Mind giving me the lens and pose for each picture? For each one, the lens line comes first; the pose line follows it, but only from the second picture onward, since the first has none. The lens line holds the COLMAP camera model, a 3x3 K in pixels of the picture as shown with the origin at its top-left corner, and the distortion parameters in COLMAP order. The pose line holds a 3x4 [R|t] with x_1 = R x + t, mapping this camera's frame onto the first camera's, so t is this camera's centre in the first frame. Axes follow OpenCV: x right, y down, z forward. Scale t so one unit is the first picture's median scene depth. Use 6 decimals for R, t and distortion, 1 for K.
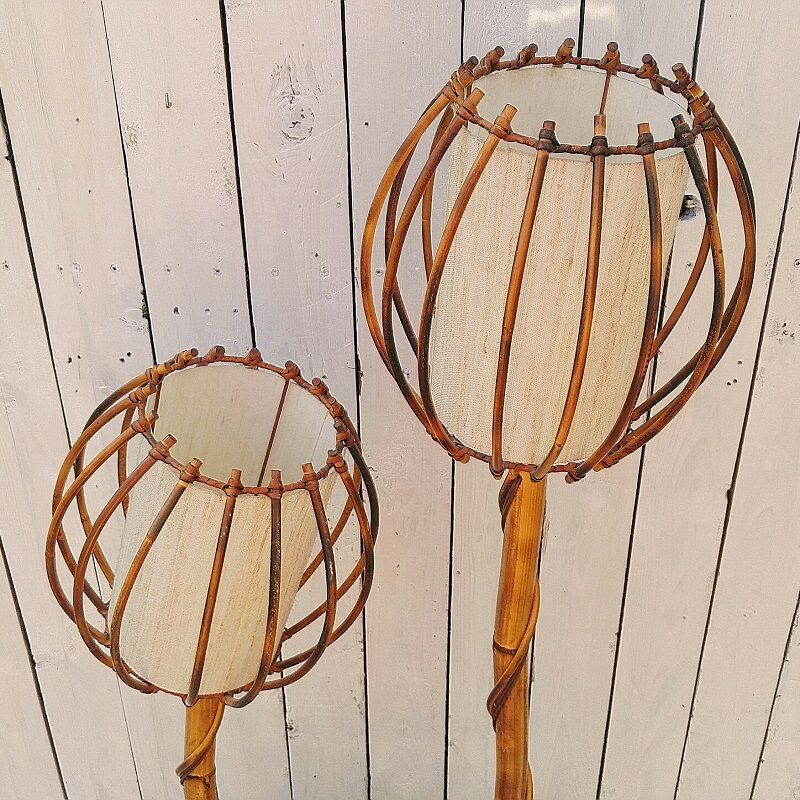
lens RADIAL K [[1166.7, 0, 417.9], [0, 1166.7, 410.6], [0, 0, 1]] dist [0.145749, -0.571673]
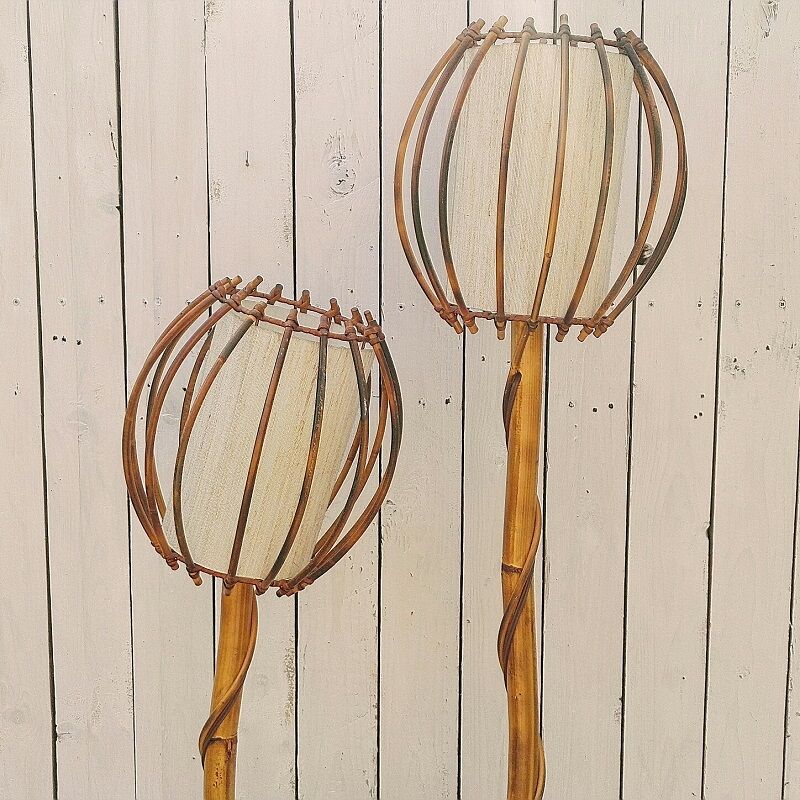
lens RADIAL K [[1166.7, 0, 417.9], [0, 1166.7, 410.6], [0, 0, 1]] dist [0.145749, -0.571673]
pose [[0.999983, 0.005605, 0.001430, -0.018270], [-0.004364, 0.893222, -0.449596, 0.576077], [-0.003797, 0.449582, 0.893231, -0.062759]]
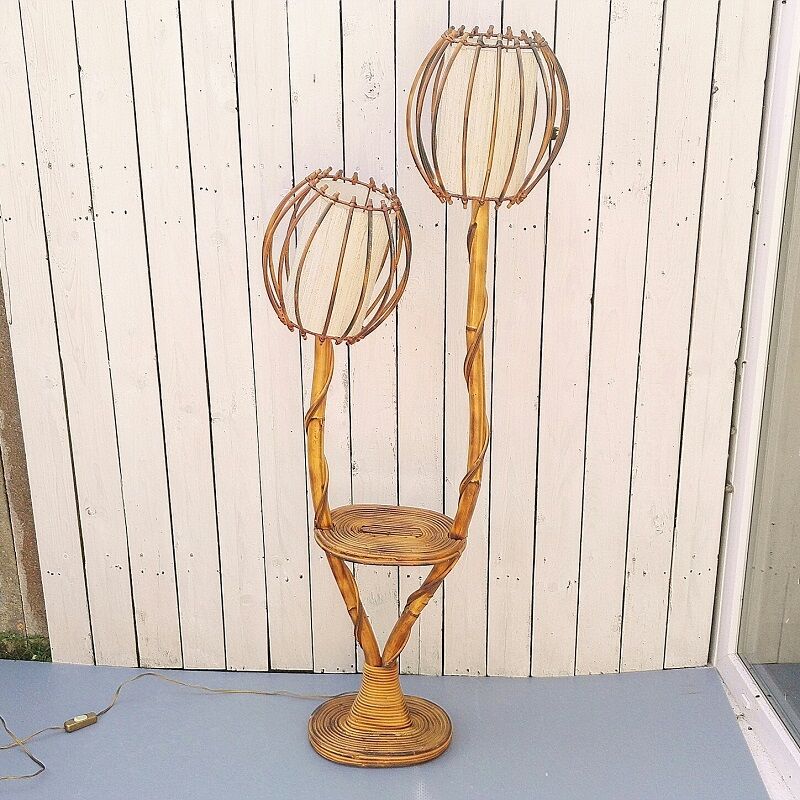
lens RADIAL K [[1162.8, 0, 399.5], [0, 1162.8, 410.8], [0, 0, 1]] dist [0.236410, -0.849946]
pose [[0.999956, -0.004198, -0.008350, -0.036715], [0.002284, 0.976127, -0.217191, 0.797975], [0.009063, 0.217162, 0.976093, -0.982984]]
